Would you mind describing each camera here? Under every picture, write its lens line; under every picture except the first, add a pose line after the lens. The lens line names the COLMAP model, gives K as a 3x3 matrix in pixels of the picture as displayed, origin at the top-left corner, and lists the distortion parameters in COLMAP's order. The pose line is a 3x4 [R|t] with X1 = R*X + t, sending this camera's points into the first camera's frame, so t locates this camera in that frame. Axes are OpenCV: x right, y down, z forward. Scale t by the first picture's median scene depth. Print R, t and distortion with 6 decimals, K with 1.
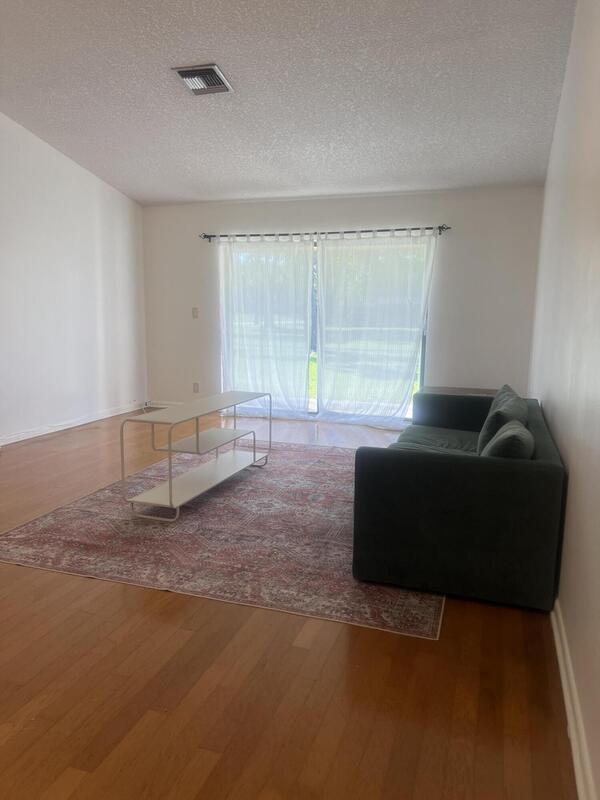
lens RADIAL K [[603.6, 0, 294.0], [0, 603.6, 401.8], [0, 0, 1]] dist [0.041370, -0.026534]
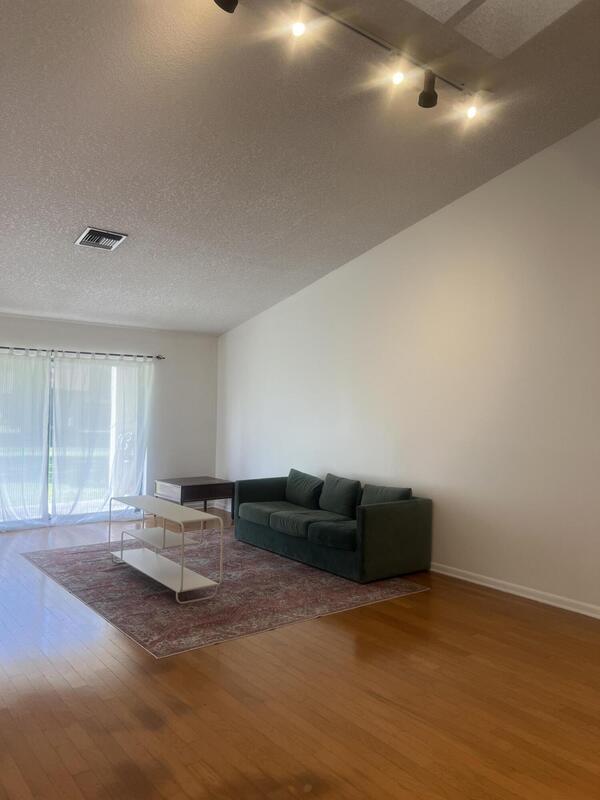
lens RADIAL K [[603.6, 0, 306.2], [0, 603.6, 397.9], [0, 0, 1]] dist [0.041370, -0.026534]
pose [[0.536927, 0.016467, 0.843468, -1.081393], [0.115305, 0.988994, -0.092708, -0.069187], [-0.835712, 0.147033, 0.529119, 0.094800]]
